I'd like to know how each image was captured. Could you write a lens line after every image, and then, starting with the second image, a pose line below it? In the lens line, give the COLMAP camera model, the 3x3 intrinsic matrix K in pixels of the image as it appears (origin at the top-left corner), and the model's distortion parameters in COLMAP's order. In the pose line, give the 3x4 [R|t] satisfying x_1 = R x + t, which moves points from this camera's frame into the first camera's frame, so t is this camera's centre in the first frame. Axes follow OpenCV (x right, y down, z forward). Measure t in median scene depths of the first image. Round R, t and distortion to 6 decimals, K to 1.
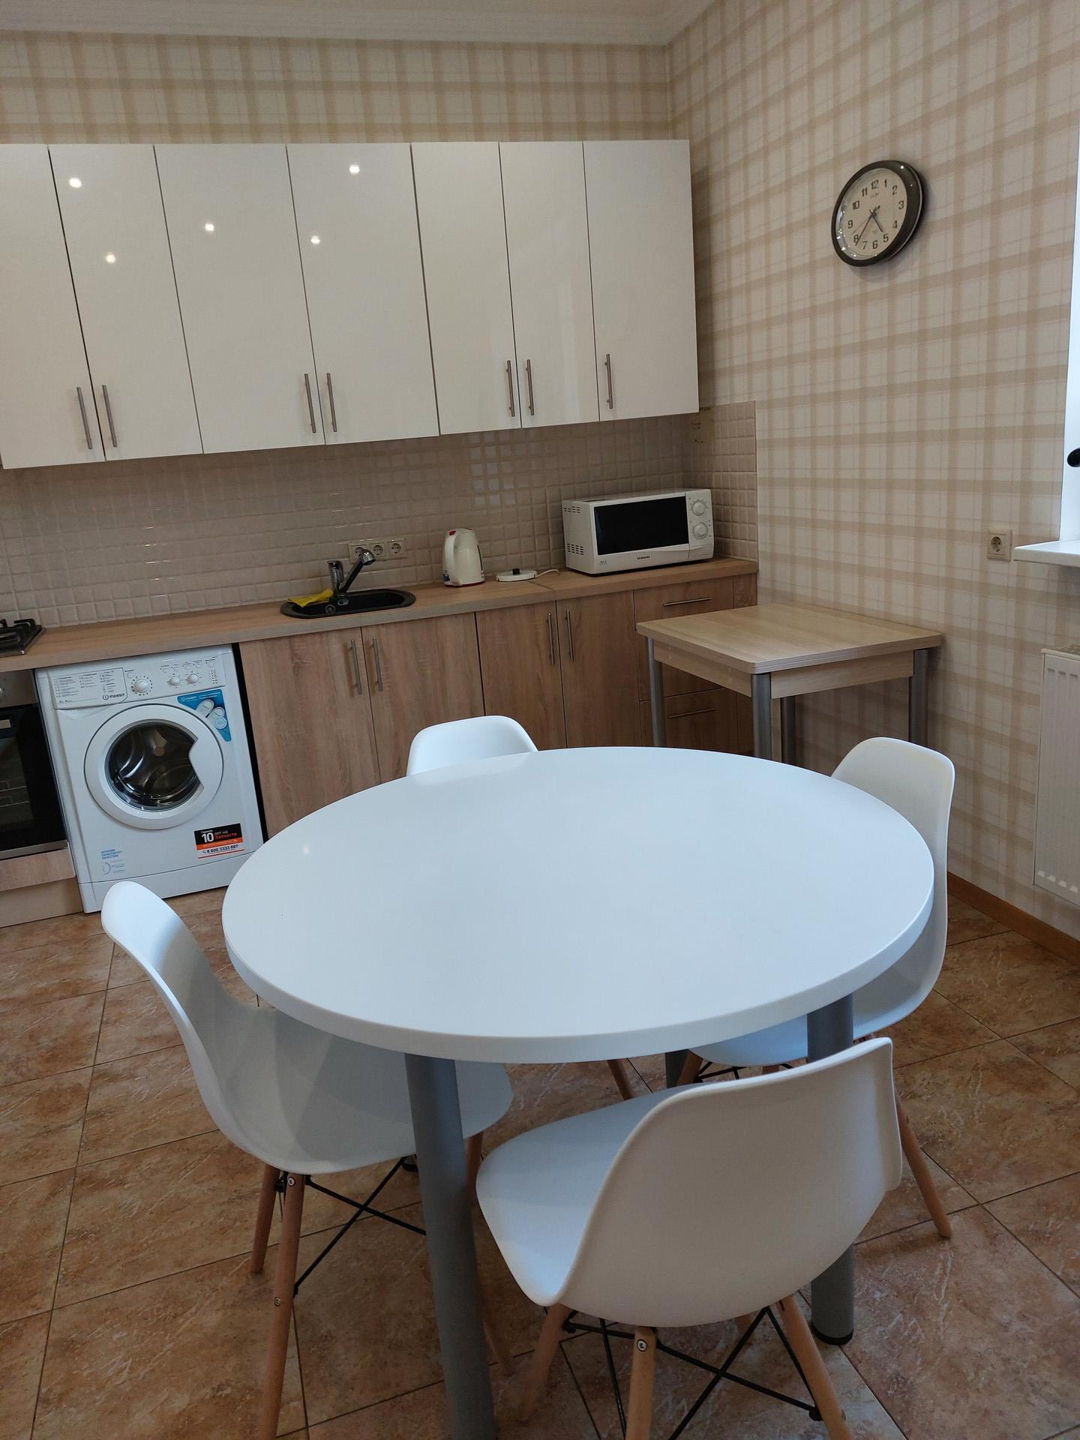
lens RADIAL K [[1029.1, 0, 526.8], [0, 1029.1, 717.4], [0, 0, 1]] dist [0.061718, -0.068657]
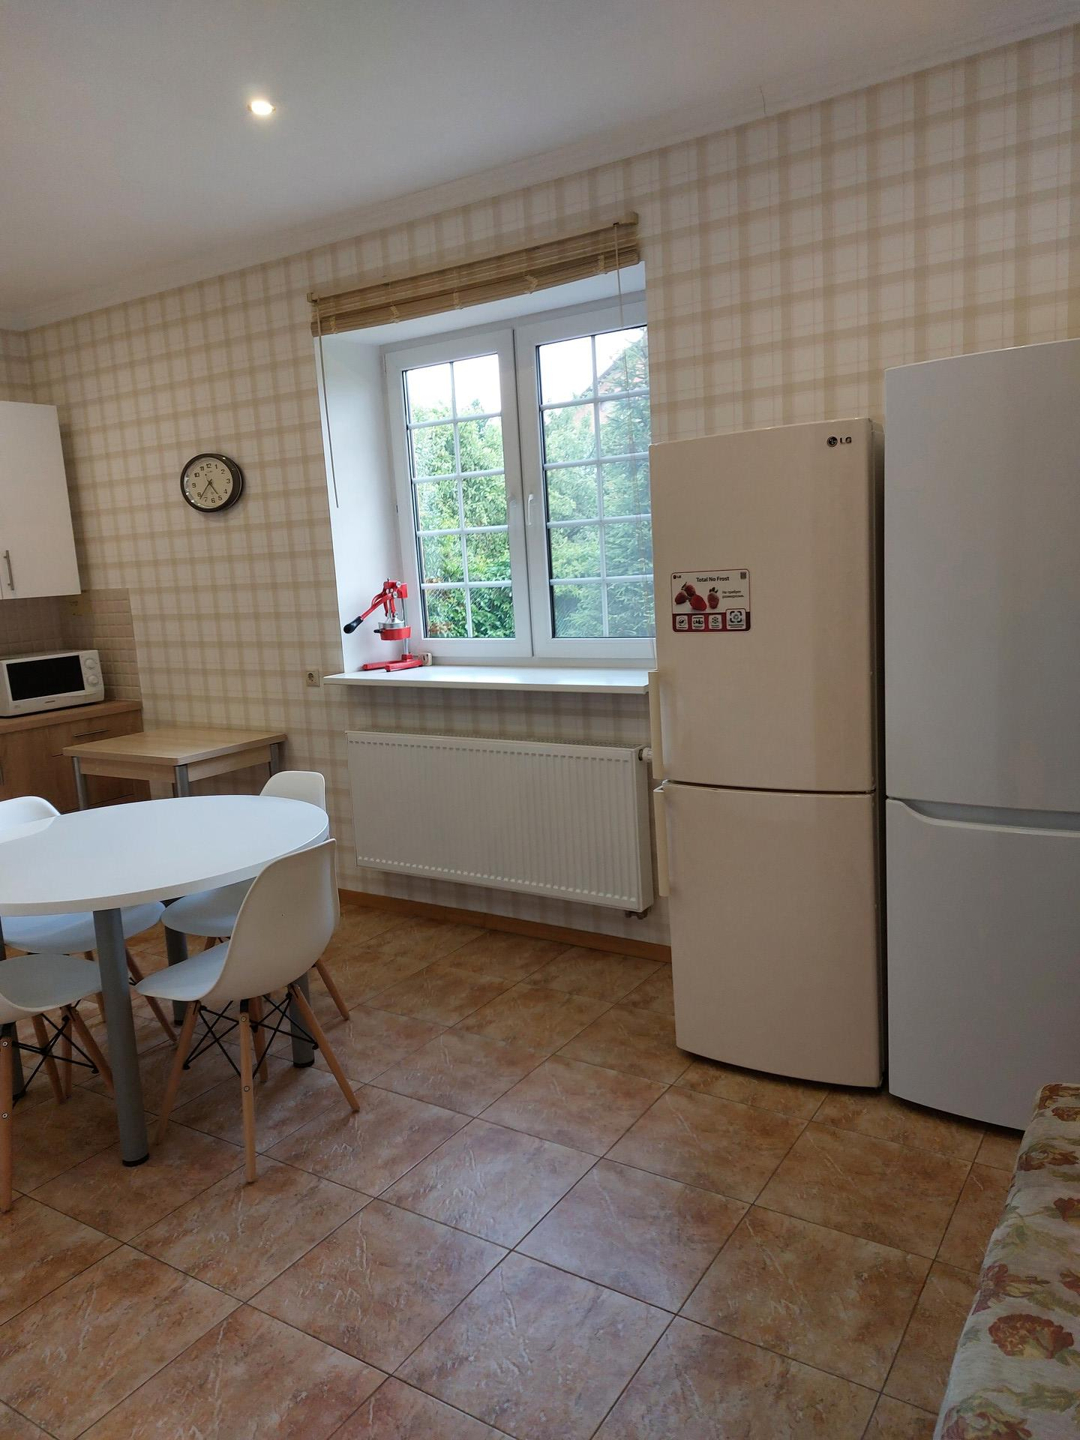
lens RADIAL K [[1029.1, 0, 542.1], [0, 1029.1, 714.4], [0, 0, 1]] dist [0.061718, -0.068657]
pose [[0.770396, -0.054034, 0.635271, -0.305780], [0.155426, 0.982258, -0.104937, 0.118557], [-0.618330, 0.179581, 0.765127, -0.477507]]
